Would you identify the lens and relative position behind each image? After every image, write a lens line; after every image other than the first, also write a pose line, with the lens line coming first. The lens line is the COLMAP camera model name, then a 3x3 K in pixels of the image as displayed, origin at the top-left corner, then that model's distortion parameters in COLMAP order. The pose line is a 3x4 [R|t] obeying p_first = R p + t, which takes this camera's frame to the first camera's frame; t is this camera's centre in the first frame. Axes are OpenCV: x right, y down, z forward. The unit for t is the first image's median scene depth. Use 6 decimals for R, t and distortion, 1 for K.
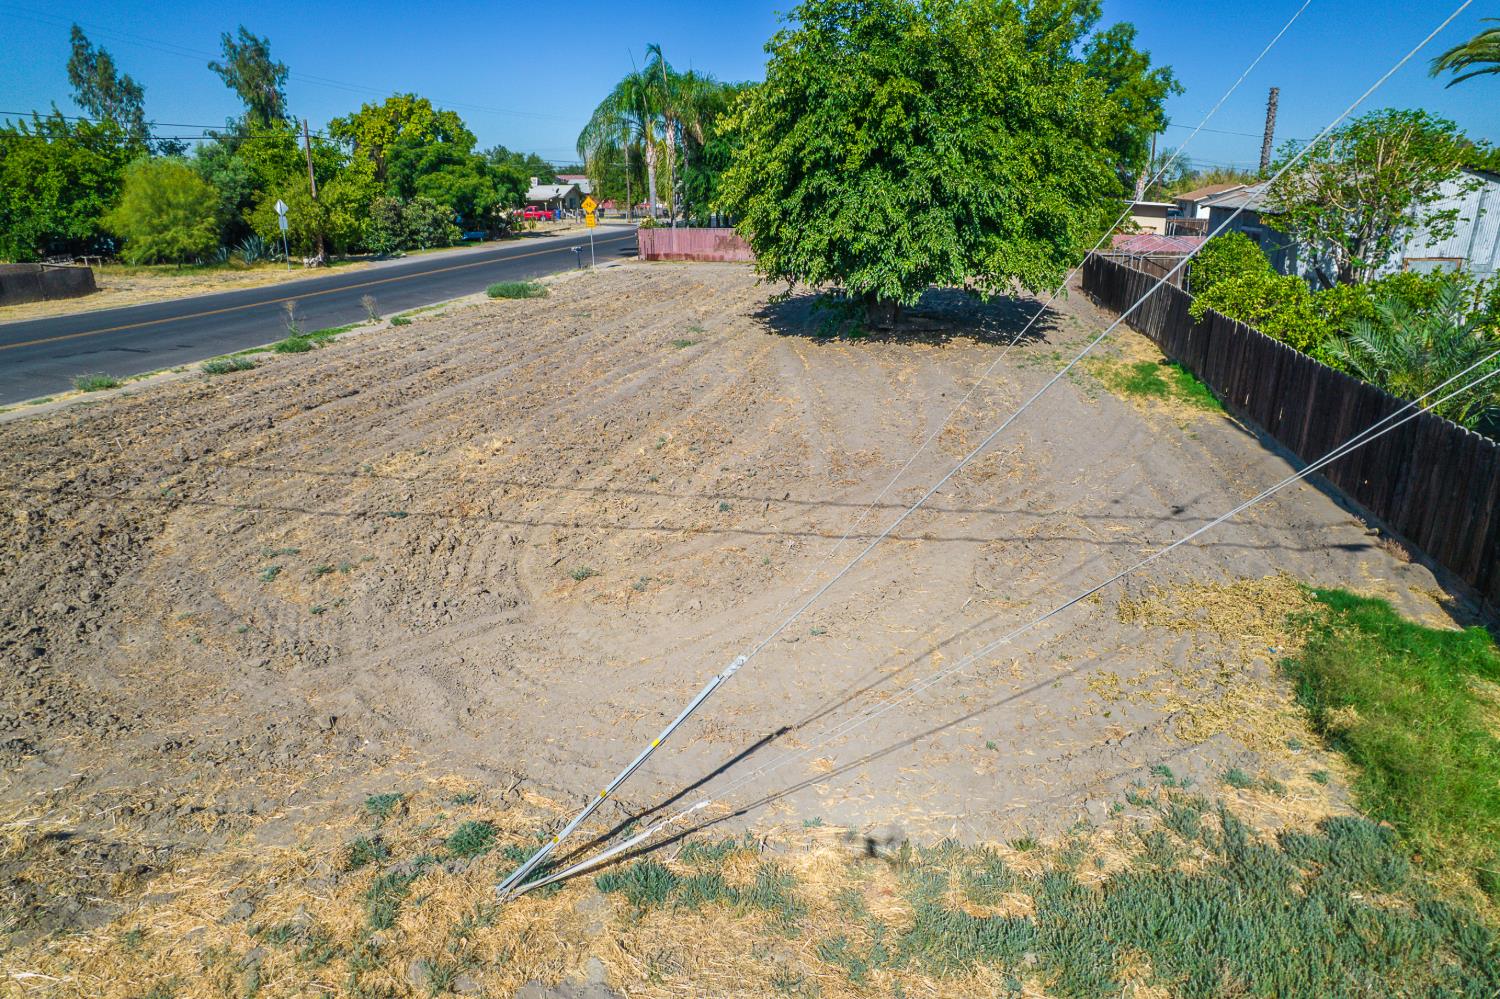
lens RADIAL K [[959.1, 0, 749.2], [0, 959.1, 520.5], [0, 0, 1]] dist [-0.071266, 0.062286]
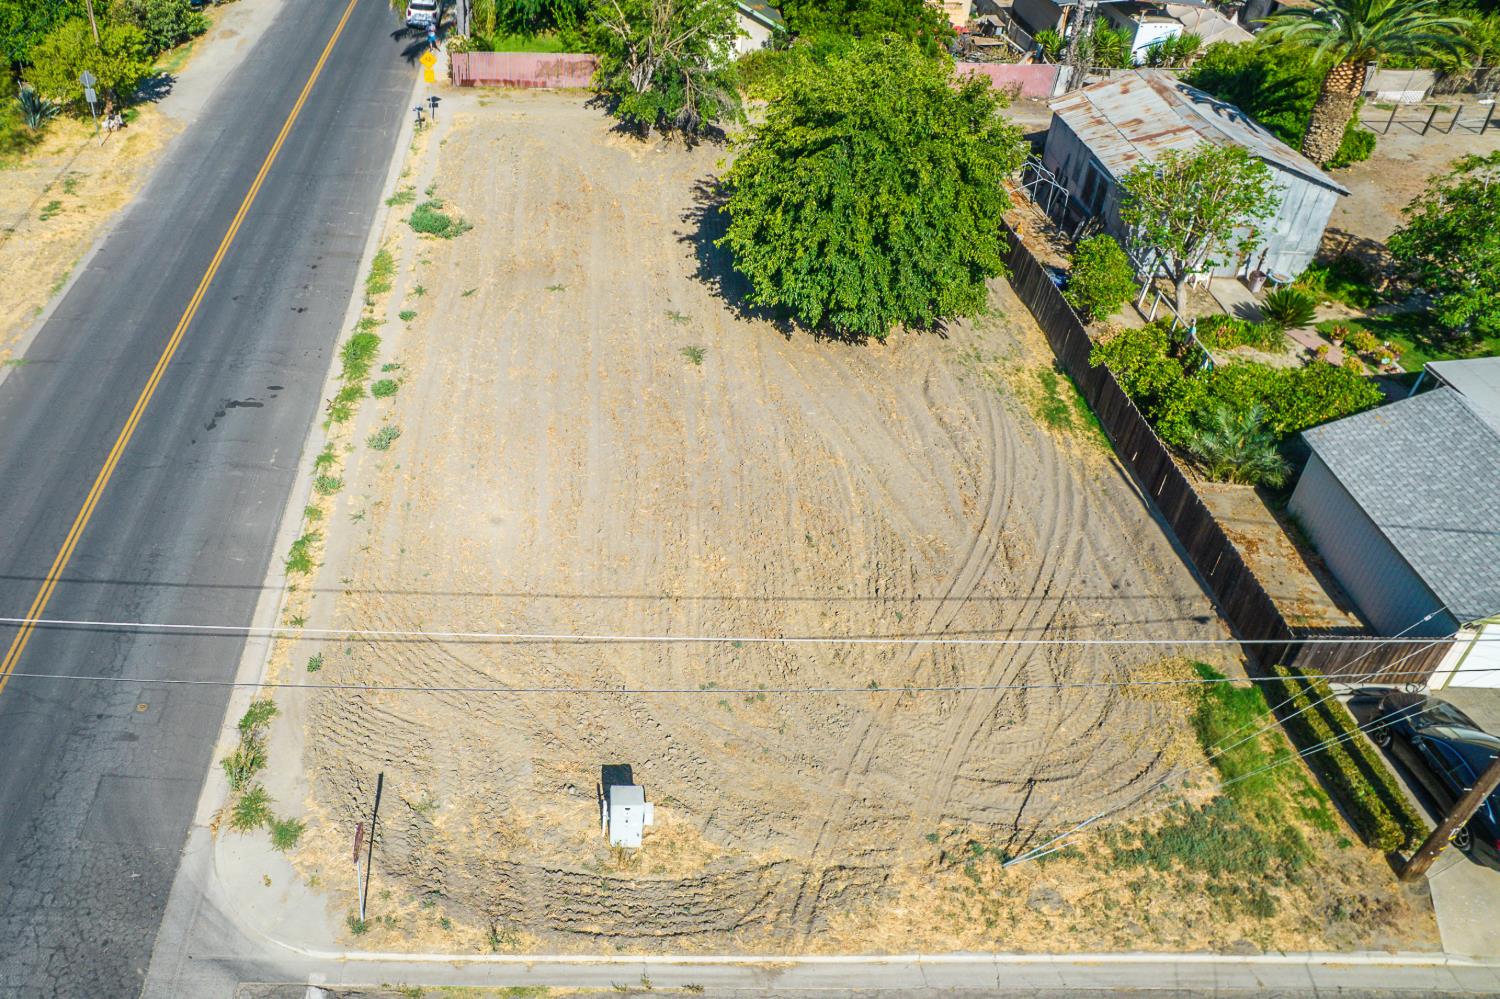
lens RADIAL K [[1223.1, 0, 552.4], [0, 1223.1, 533.8], [0, 0, 1]] dist [-0.070467, 0.058104]
pose [[0.981599, -0.105899, 0.158898, -0.519495], [0.050884, 0.947103, 0.316870, -0.470770], [-0.184049, -0.302954, 0.935064, -0.513055]]
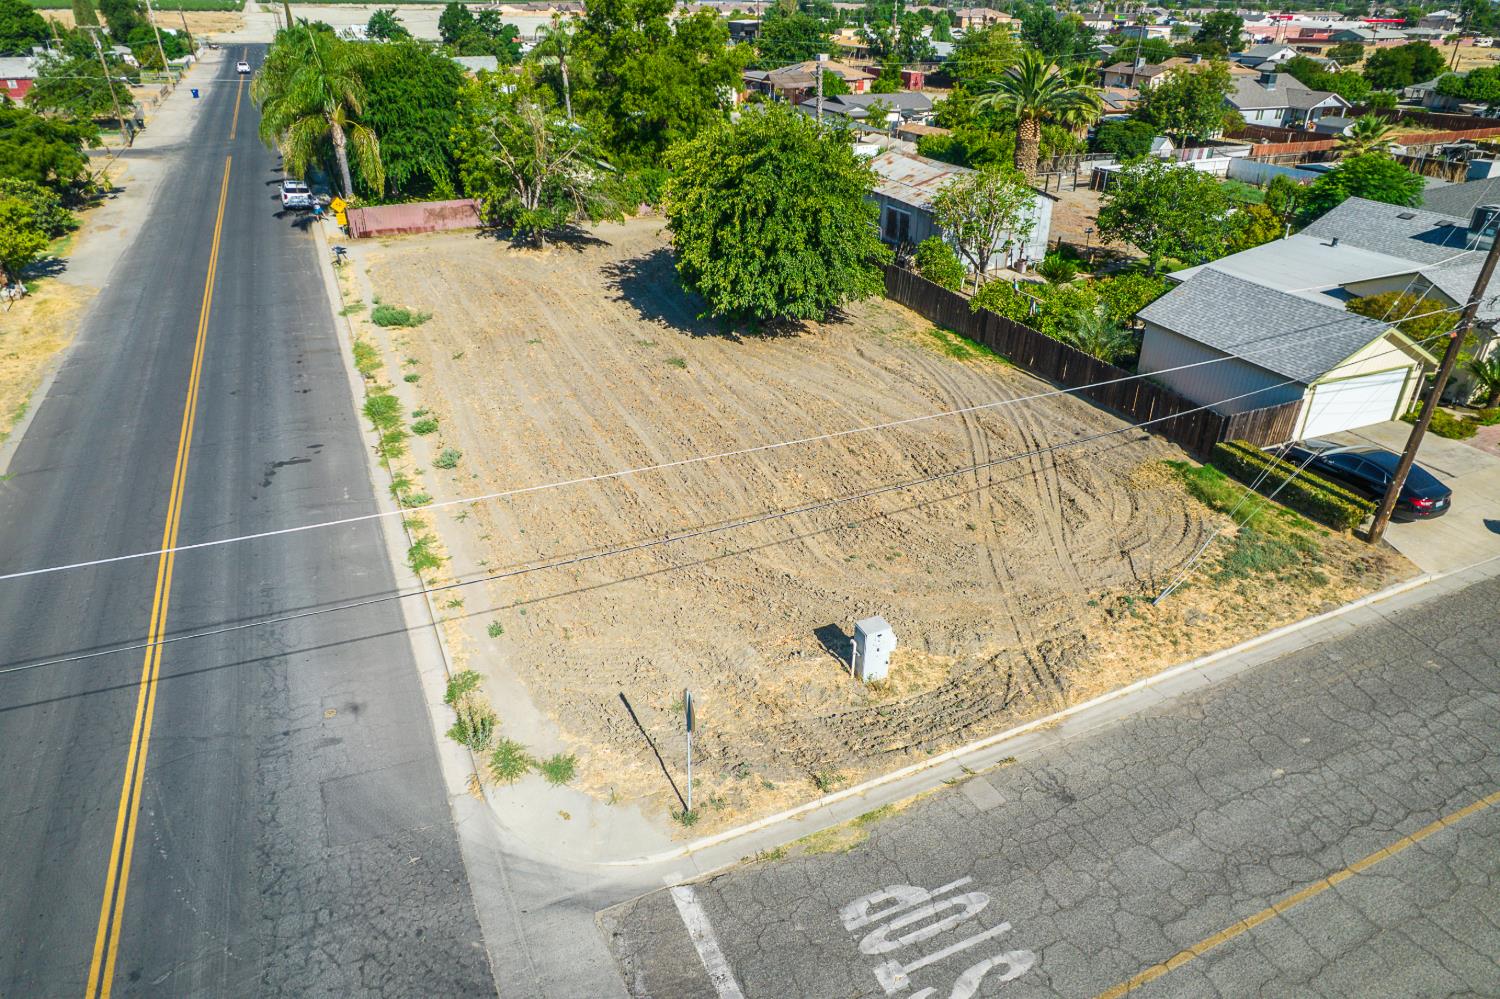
lens RADIAL K [[959.1, 0, 760.7], [0, 959.1, 507.9], [0, 0, 1]] dist [-0.071266, 0.062286]
pose [[0.802991, -0.277560, 0.527415, -0.795799], [0.188473, 0.957782, 0.217096, -0.263371], [-0.565406, -0.074923, 0.821403, -0.297741]]
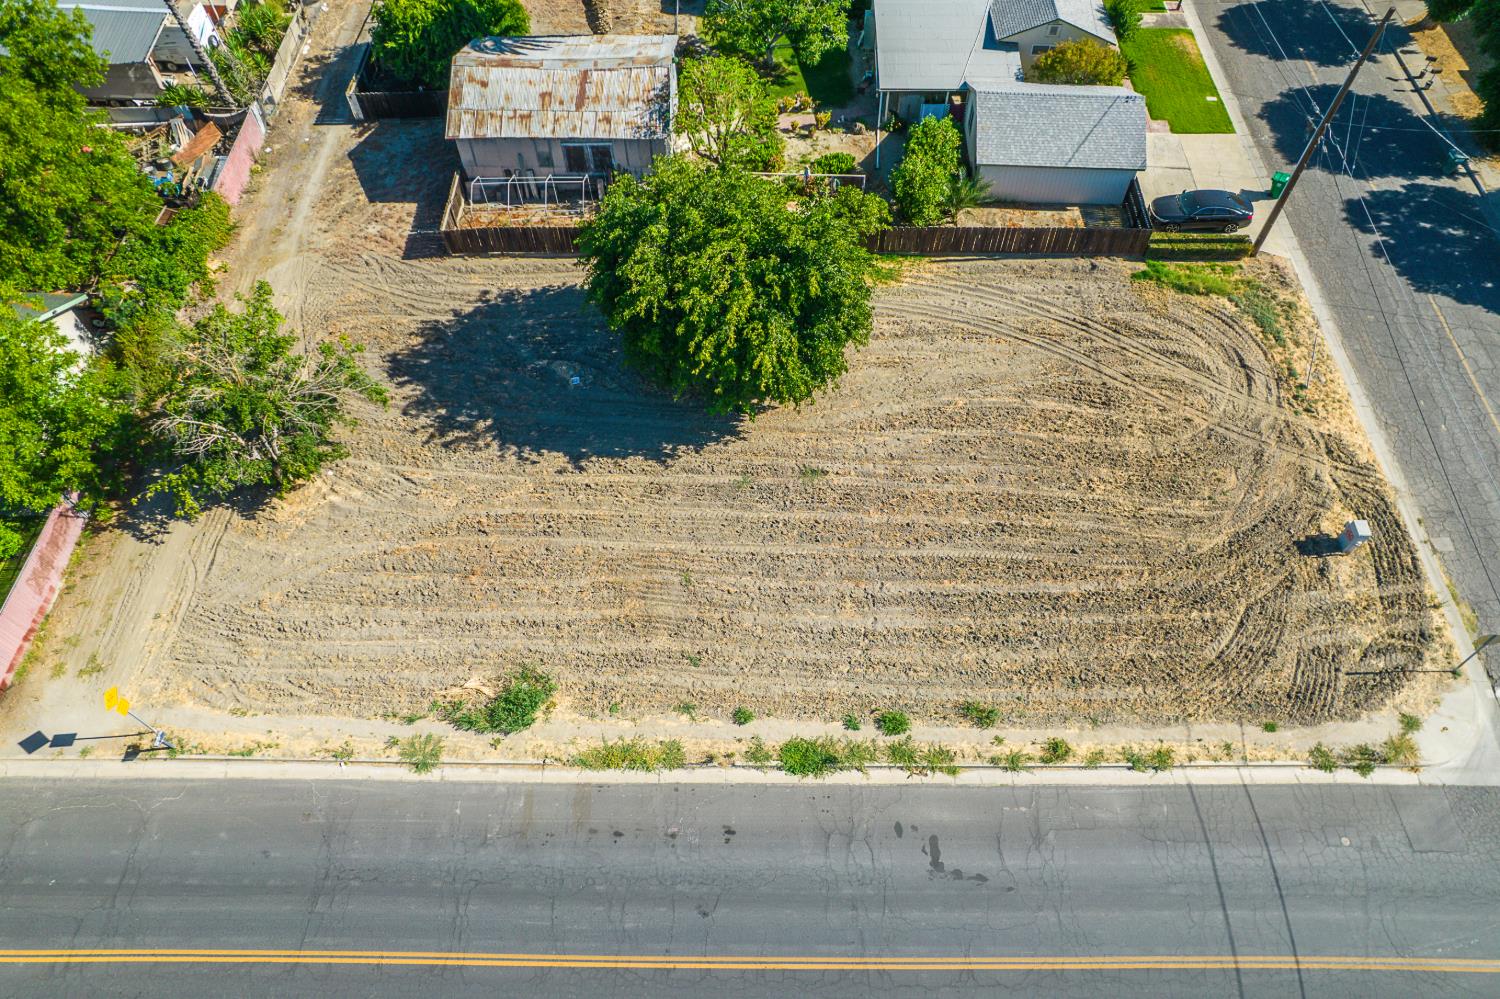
lens RADIAL K [[959.1, 0, 770.5], [0, 959.1, 522.8], [0, 0, 1]] dist [-0.071266, 0.062286]
pose [[-0.192980, -0.829238, 0.524523, -0.862710], [0.327268, 0.449563, 0.831137, -1.357313], [-0.925016, 0.332052, 0.184627, 0.807084]]
